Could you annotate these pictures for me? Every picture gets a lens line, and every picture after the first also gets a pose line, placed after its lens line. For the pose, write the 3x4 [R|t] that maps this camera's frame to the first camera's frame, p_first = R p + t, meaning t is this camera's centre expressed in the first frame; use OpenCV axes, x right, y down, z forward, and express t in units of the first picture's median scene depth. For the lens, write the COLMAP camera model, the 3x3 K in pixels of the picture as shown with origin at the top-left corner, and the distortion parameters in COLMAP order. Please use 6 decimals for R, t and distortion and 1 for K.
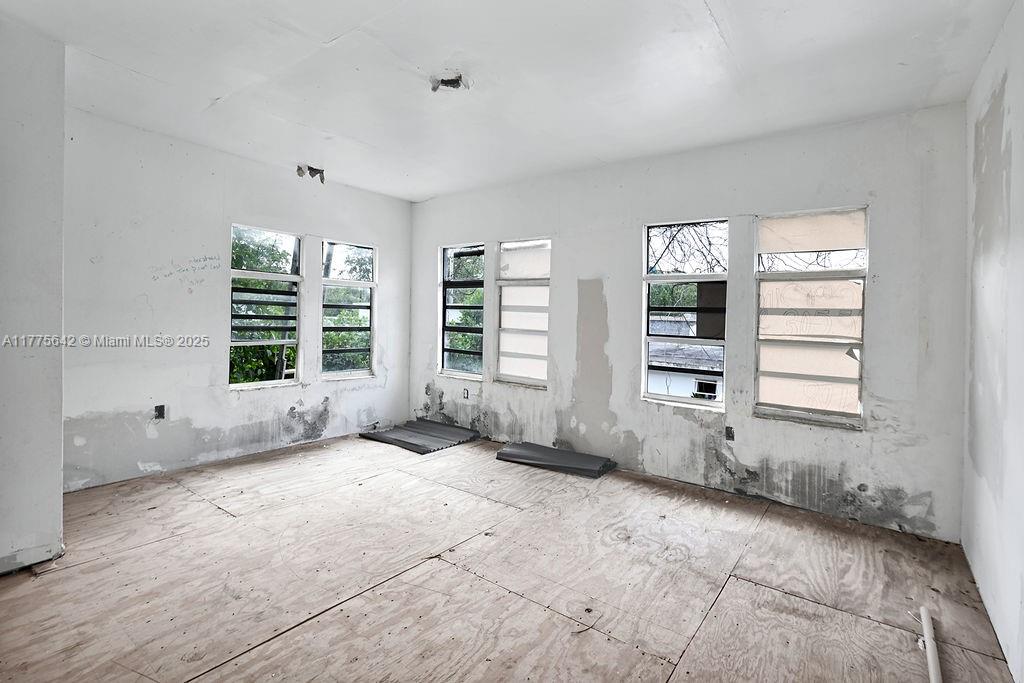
lens RADIAL K [[487.4, 0, 516.3], [0, 487.4, 321.8], [0, 0, 1]] dist [-0.000539, 0.000003]
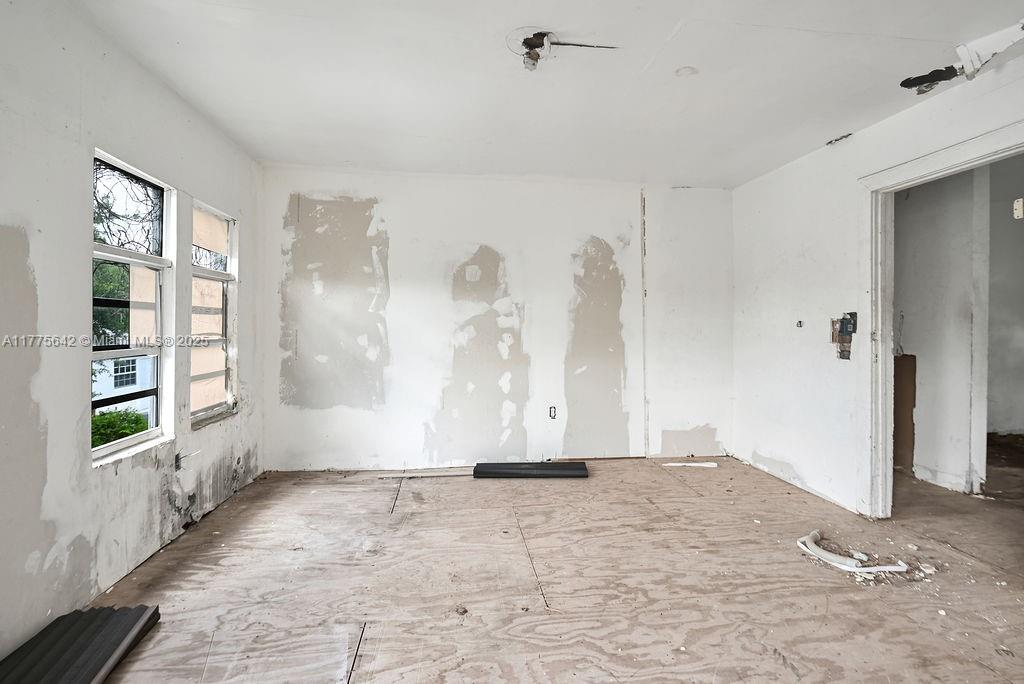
lens RADIAL K [[487.4, 0, 516.3], [0, 487.4, 322.3], [0, 0, 1]] dist [-0.000539, 0.000003]
pose [[-0.692147, -0.026898, 0.721255, -0.555662], [-0.016067, 0.999632, 0.021861, -0.028158], [-0.721578, 0.003543, -0.692324, 1.246574]]
